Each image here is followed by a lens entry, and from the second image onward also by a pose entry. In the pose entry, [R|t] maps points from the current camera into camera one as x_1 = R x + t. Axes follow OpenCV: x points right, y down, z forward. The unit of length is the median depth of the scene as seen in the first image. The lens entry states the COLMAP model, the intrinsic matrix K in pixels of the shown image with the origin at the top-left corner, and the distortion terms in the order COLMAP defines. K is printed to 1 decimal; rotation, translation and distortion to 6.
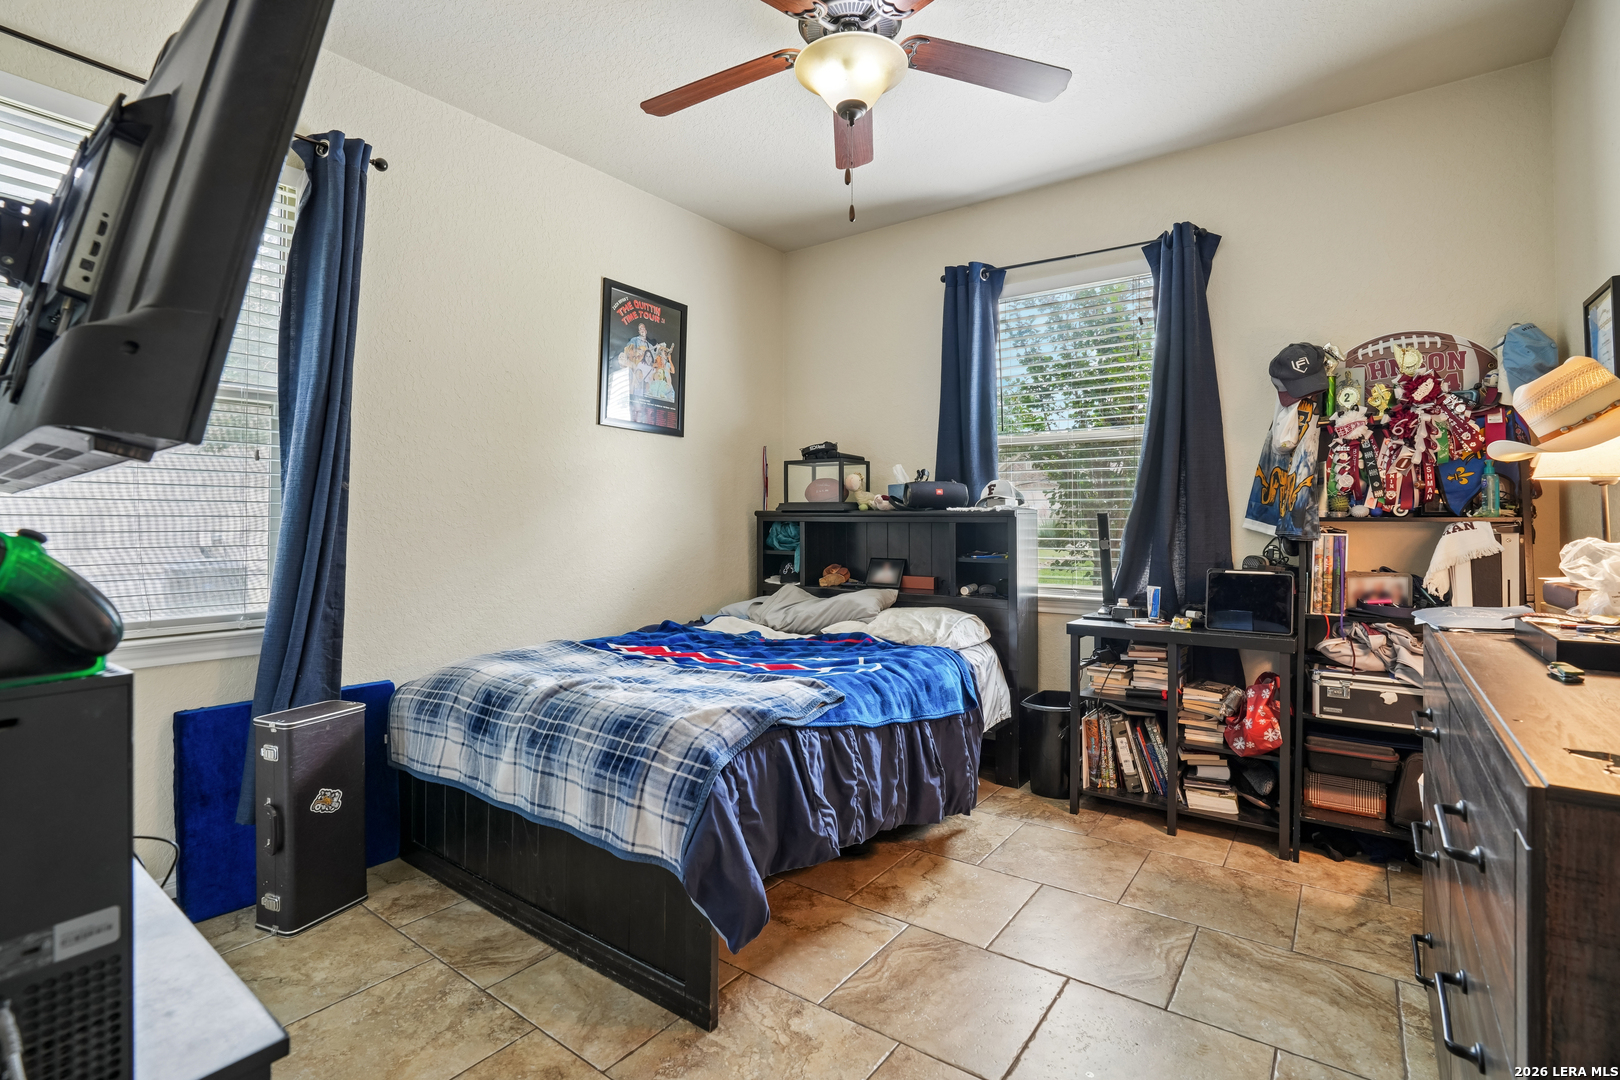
lens RADIAL K [[754.3, 0, 815.8], [0, 754.3, 538.2], [0, 0, 1]] dist [-0.033574, 0.006743]
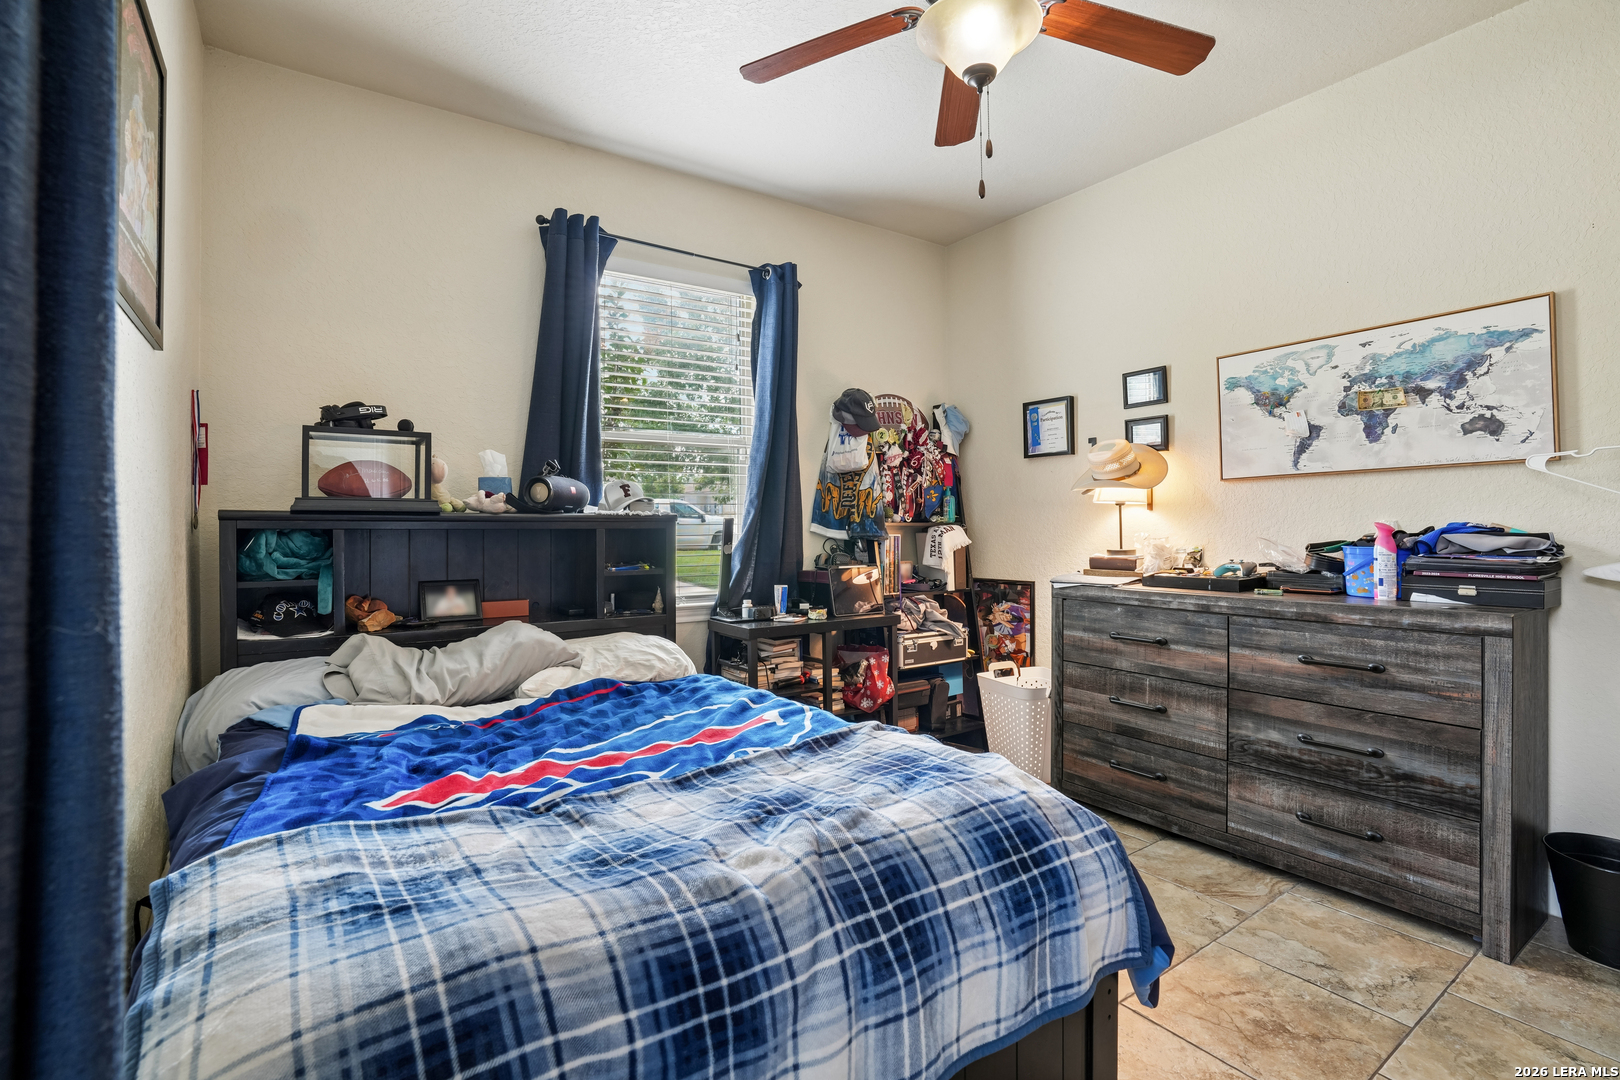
lens RADIAL K [[754.3, 0, 816.3], [0, 754.3, 526.8], [0, 0, 1]] dist [-0.033574, 0.006743]
pose [[0.327366, -0.002592, 0.944894, -0.604643], [0.026664, 0.999623, -0.006496, -0.013331], [-0.944521, 0.027322, 0.327311, 0.612035]]
